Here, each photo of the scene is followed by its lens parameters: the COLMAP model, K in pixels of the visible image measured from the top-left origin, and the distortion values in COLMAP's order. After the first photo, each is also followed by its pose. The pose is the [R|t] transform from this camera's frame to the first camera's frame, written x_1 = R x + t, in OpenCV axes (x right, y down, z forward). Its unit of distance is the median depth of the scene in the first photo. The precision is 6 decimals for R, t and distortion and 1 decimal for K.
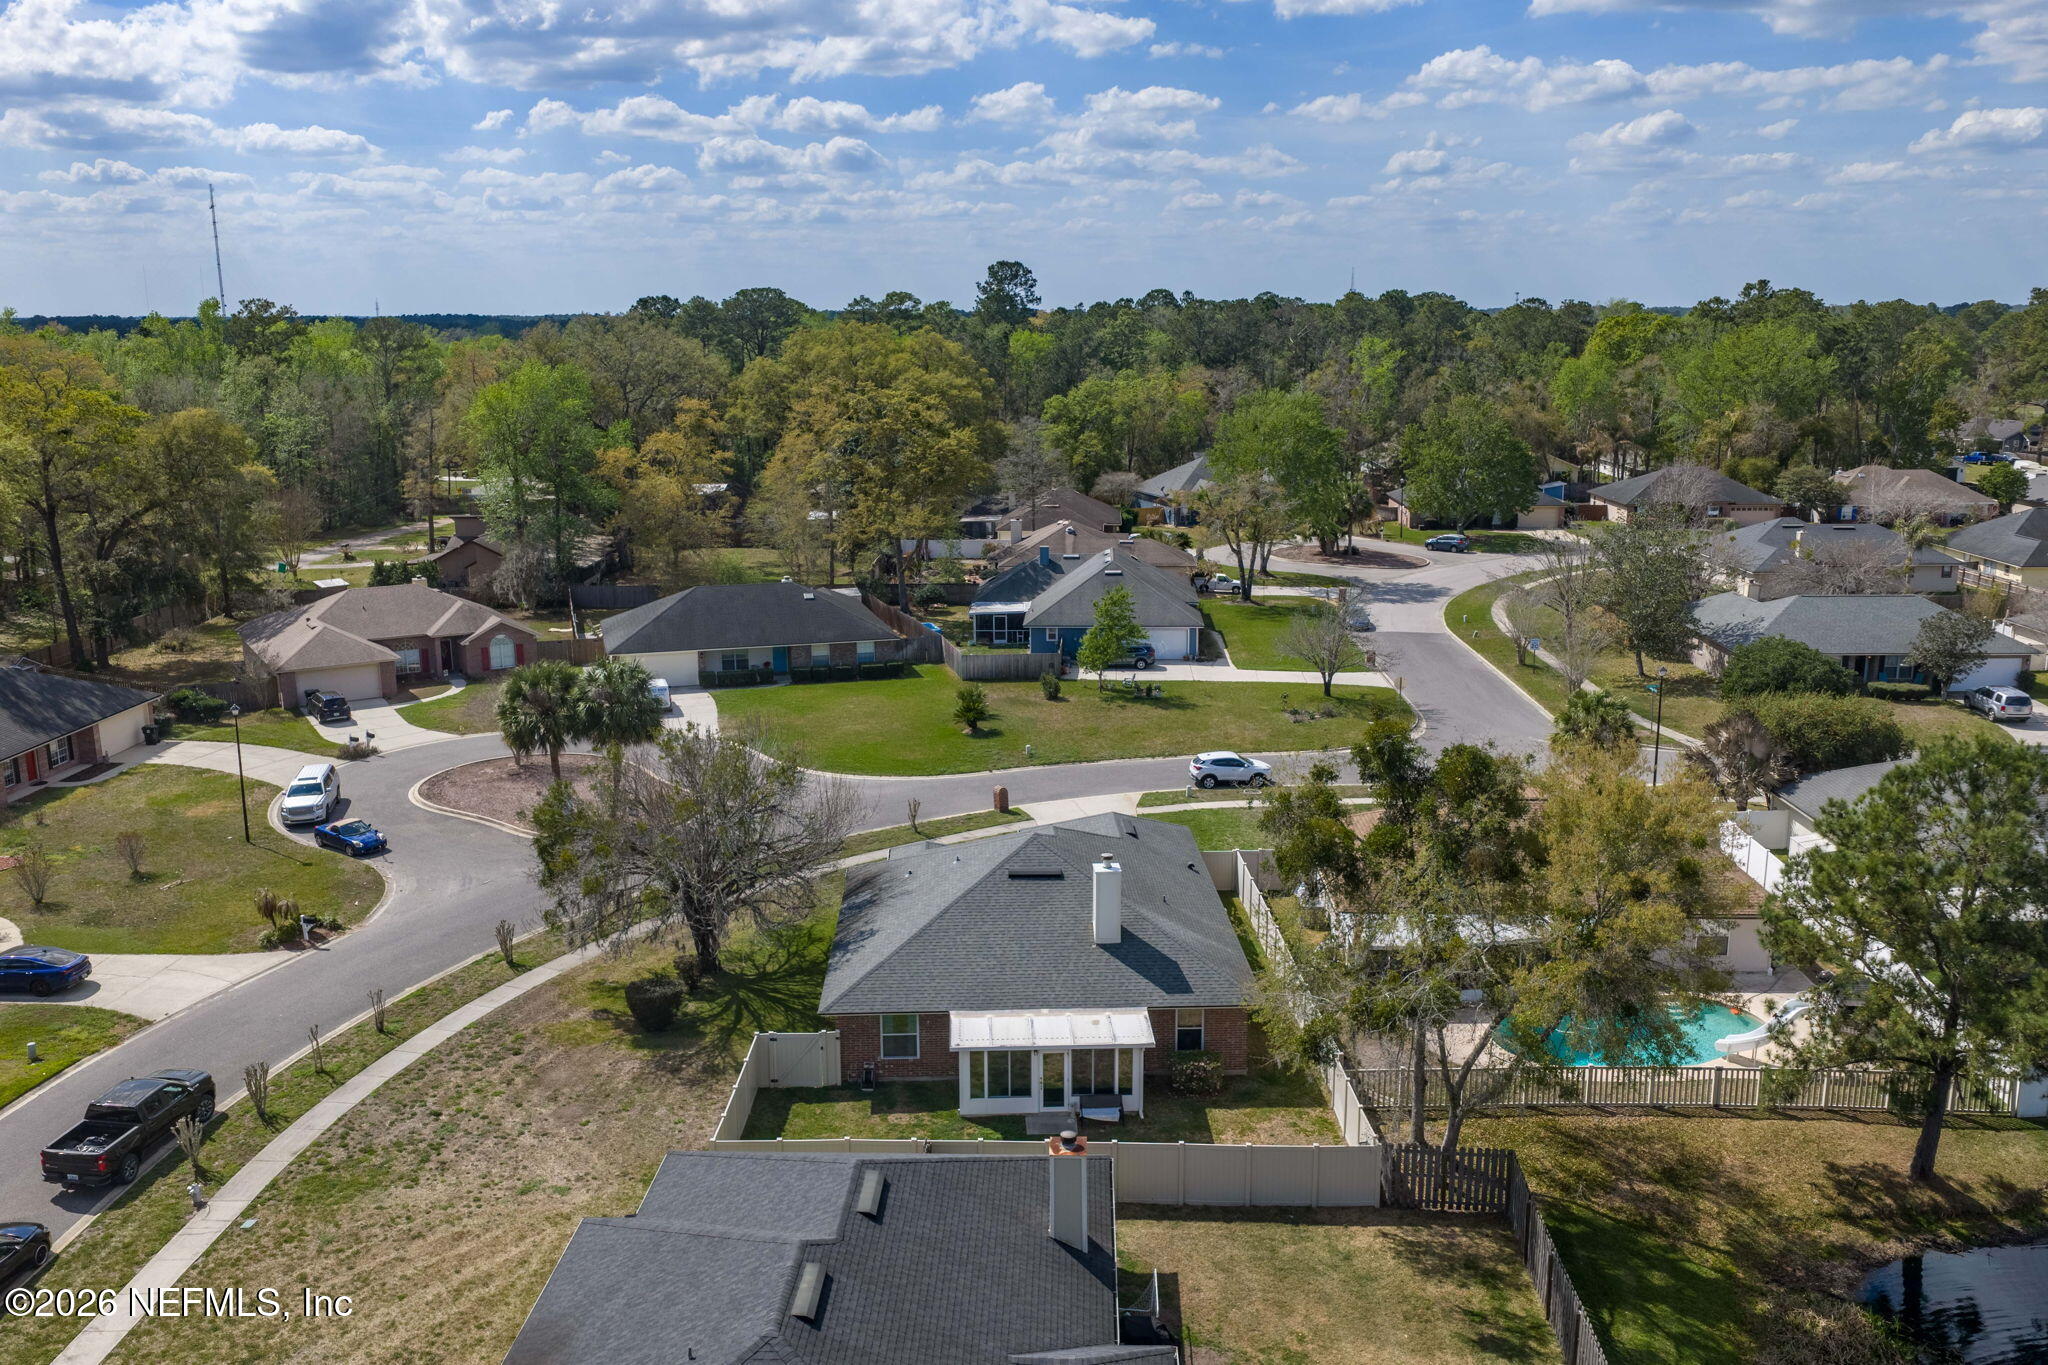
lens RADIAL K [[1699.3, 0, 1029.7], [0, 1699.3, 679.3], [0, 0, 1]] dist [0.020601, -0.028447]
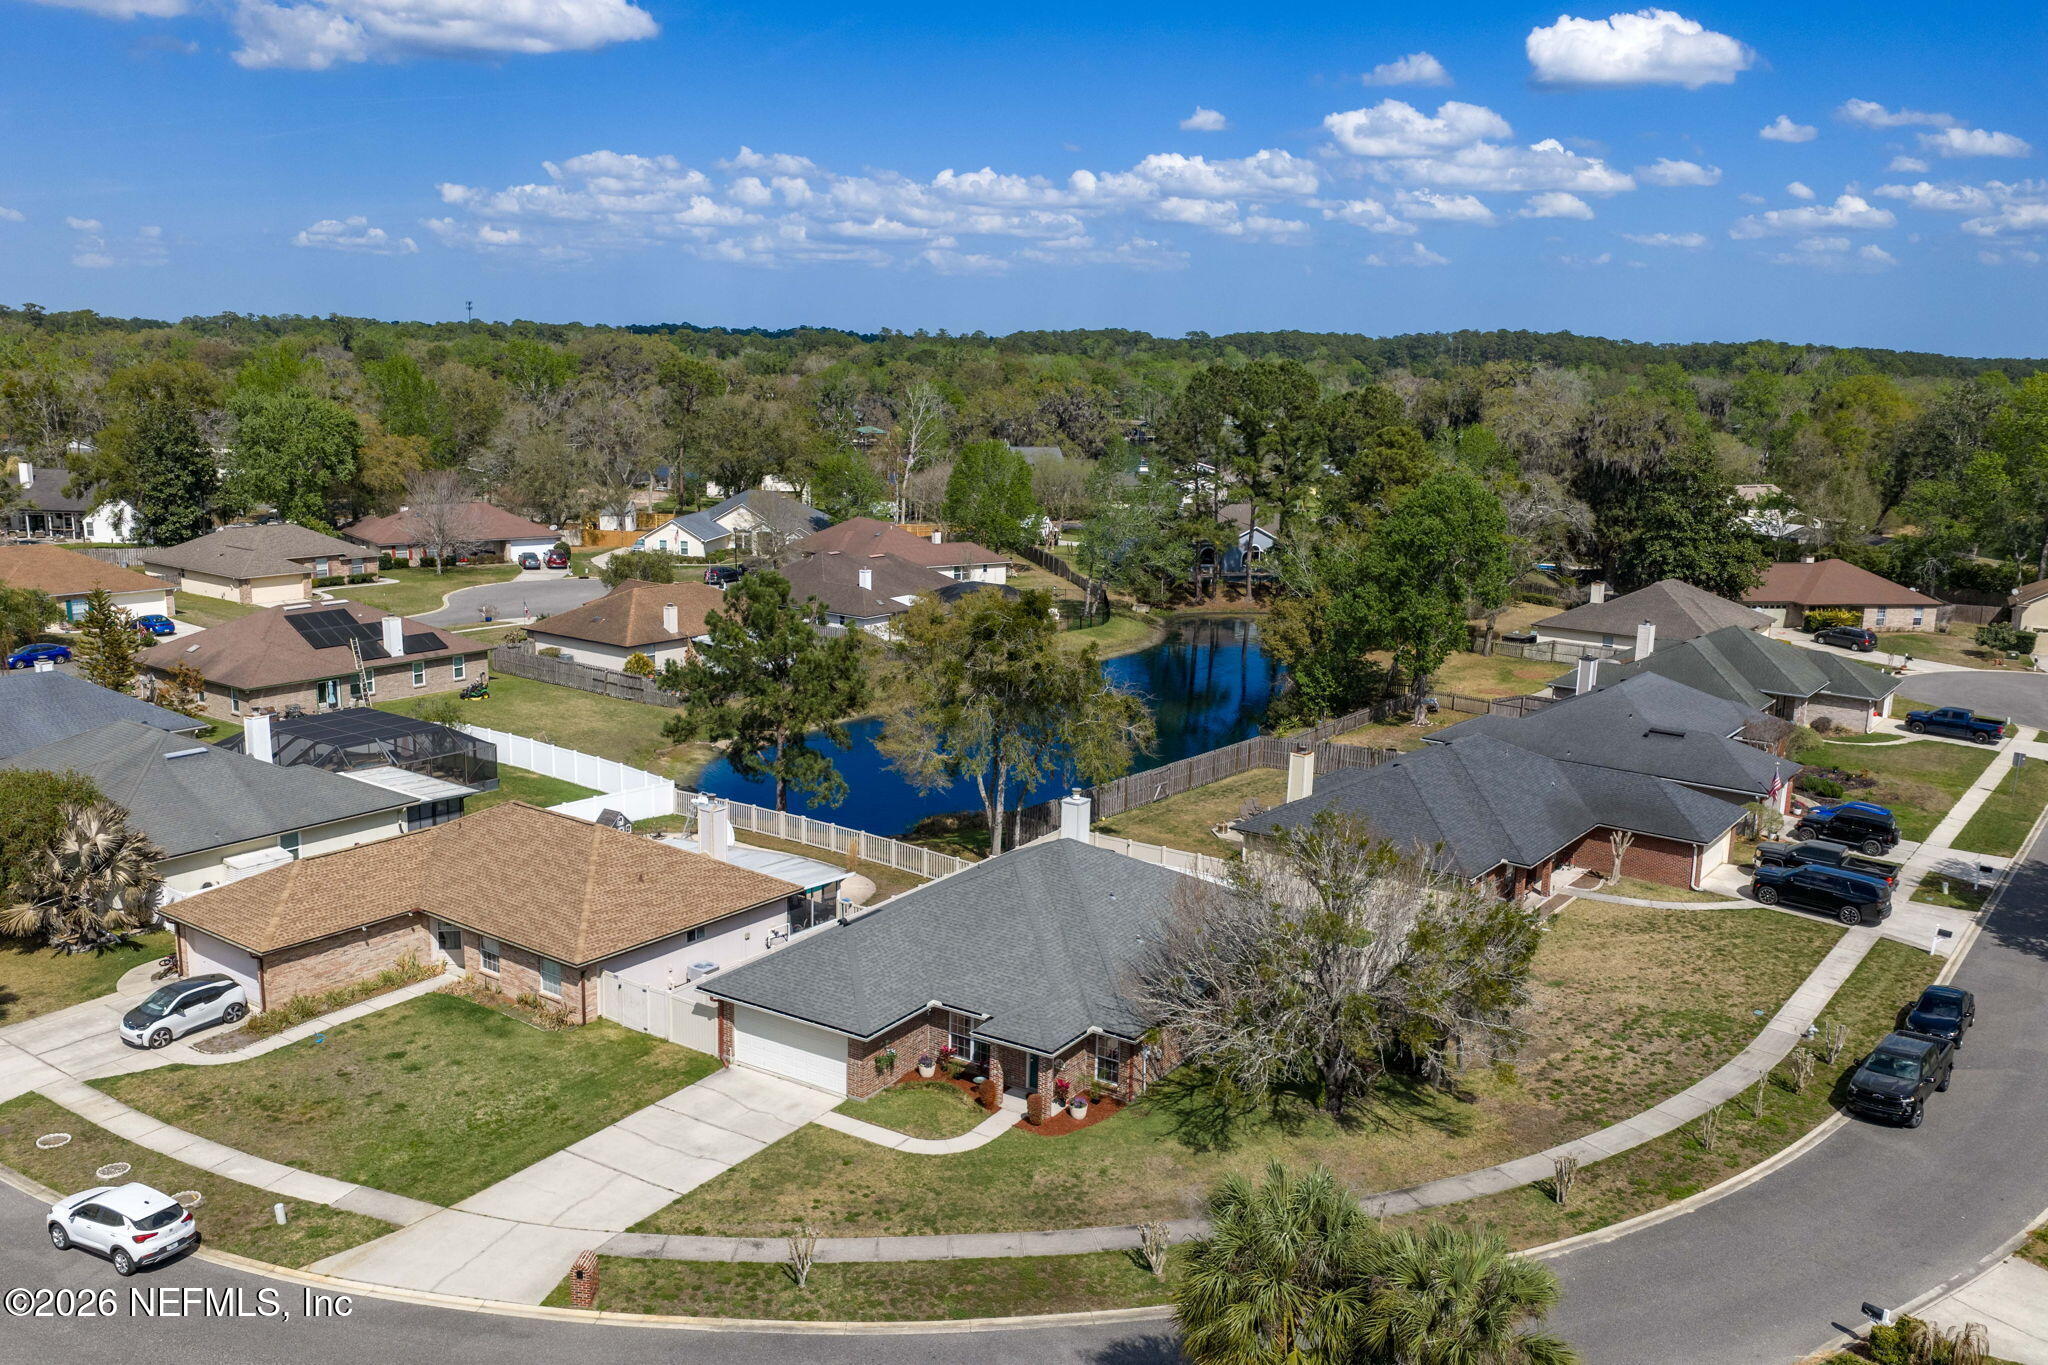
lens RADIAL K [[1699.3, 0, 1023.7], [0, 1699.3, 708.4], [0, 0, 1]] dist [0.020601, -0.028447]
pose [[-0.819433, -0.130527, 0.558115, -0.563484], [0.104796, 0.923194, 0.369772, -0.381477], [-0.563513, 0.361492, -0.742817, 1.807777]]
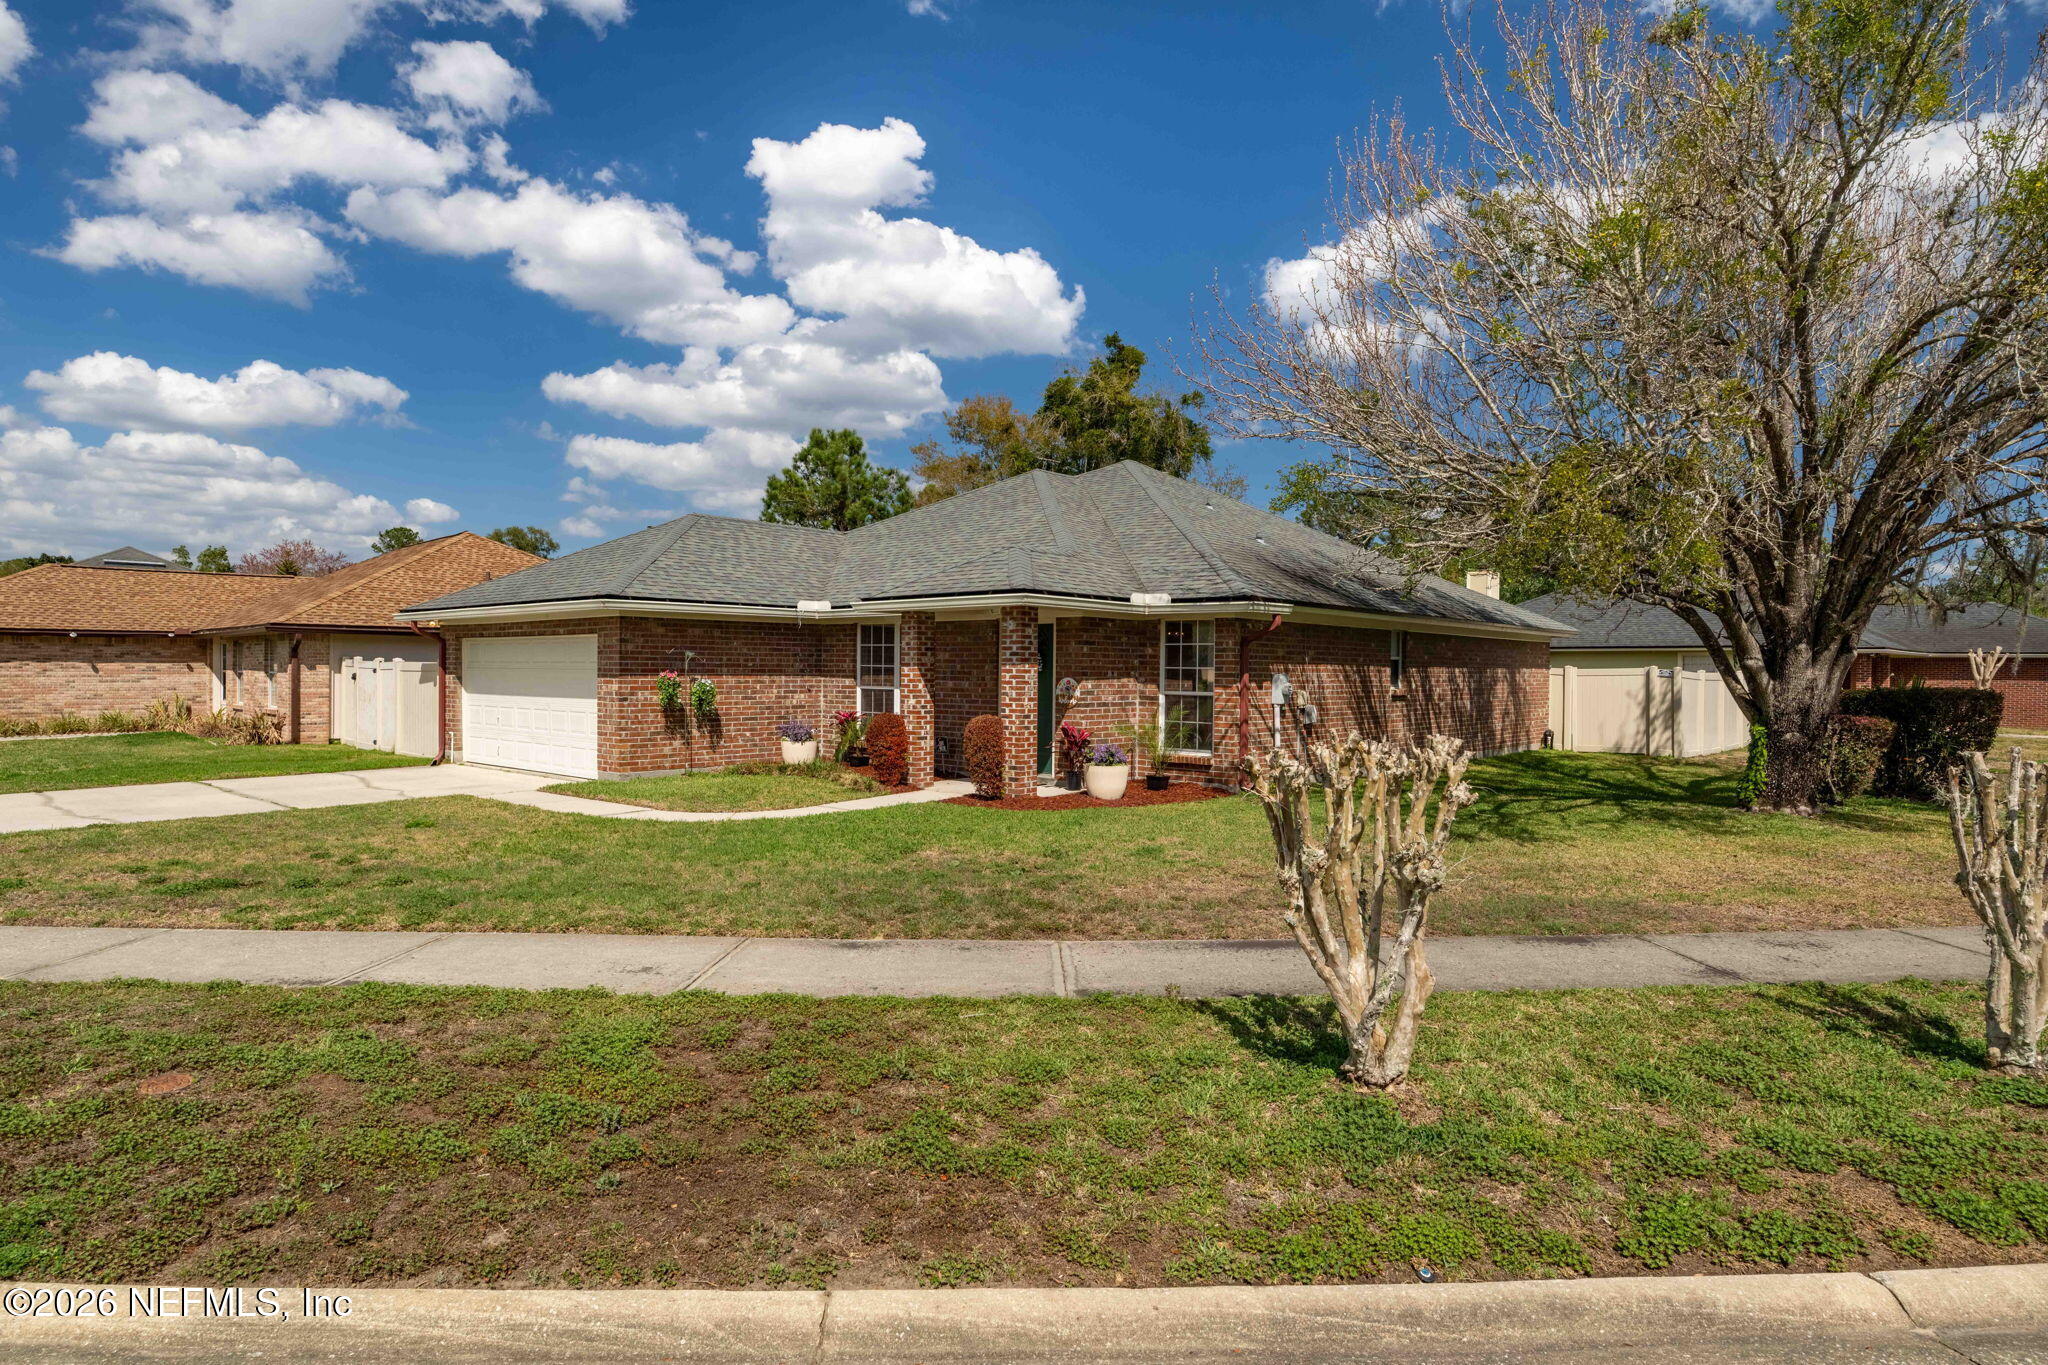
lens RADIAL K [[1115.9, 0, 1026.9], [0, 1115.9, 686.0], [0, 0, 1]] dist [-0.001916, -0.000456]
pose [[-0.724466, -0.006857, 0.689276, -0.251103], [0.135720, 0.978958, 0.152387, 0.106119], [-0.675817, 0.203948, -0.708291, 1.358994]]
